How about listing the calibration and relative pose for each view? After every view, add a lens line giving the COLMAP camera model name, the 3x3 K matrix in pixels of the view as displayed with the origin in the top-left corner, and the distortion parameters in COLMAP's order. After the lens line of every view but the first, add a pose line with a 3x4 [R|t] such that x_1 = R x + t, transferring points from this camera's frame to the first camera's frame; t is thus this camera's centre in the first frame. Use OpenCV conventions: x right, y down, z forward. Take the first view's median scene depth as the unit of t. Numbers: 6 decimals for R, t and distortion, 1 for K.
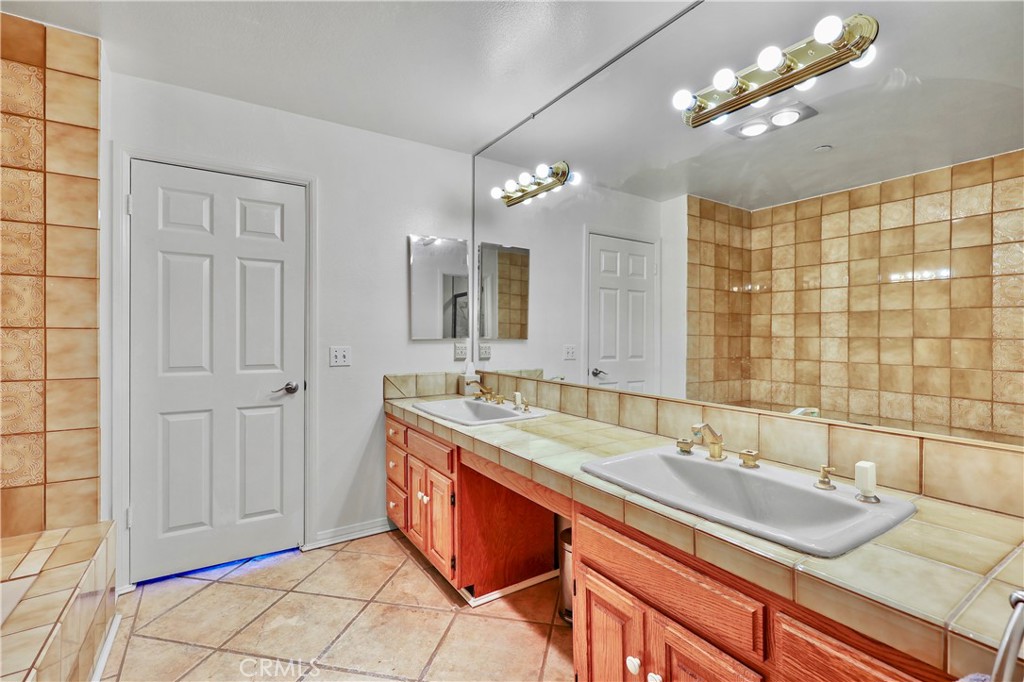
lens RADIAL K [[464.4, 0, 515.5], [0, 464.4, 333.3], [0, 0, 1]] dist [-0.001255, -0.000662]
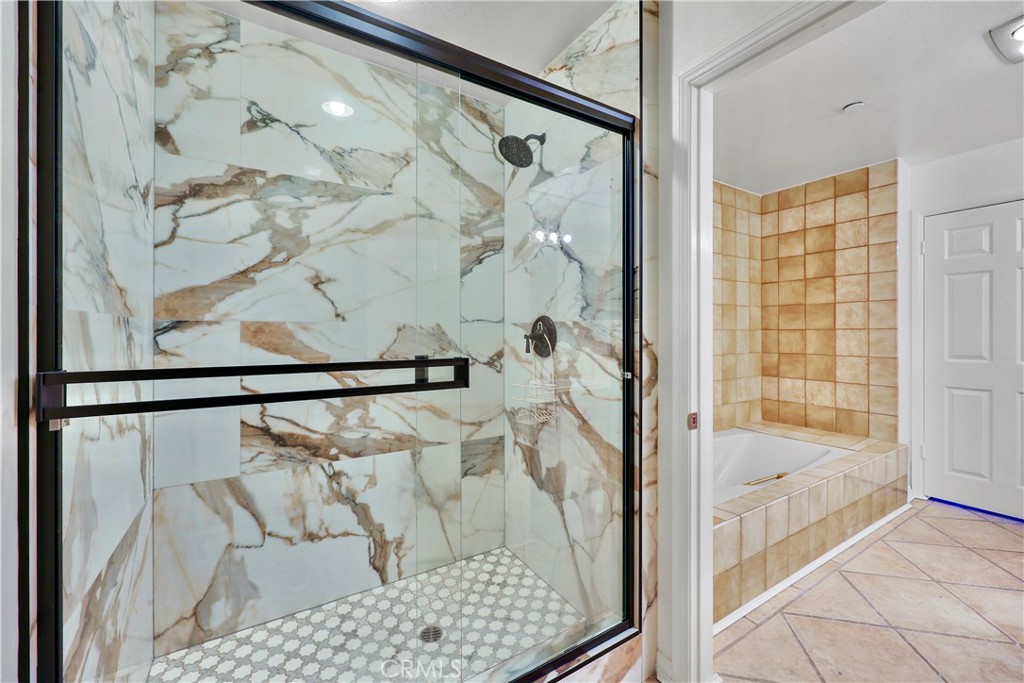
lens RADIAL K [[418.1, 0, 510.3], [0, 418.1, 338.8], [0, 0, 1]] dist [0.000786, 0.000189]
pose [[-0.027872, 0.005409, -0.999597, 0.583544], [0.003057, 0.999981, 0.005326, 0.012031], [0.999607, -0.002907, -0.027888, -0.324850]]
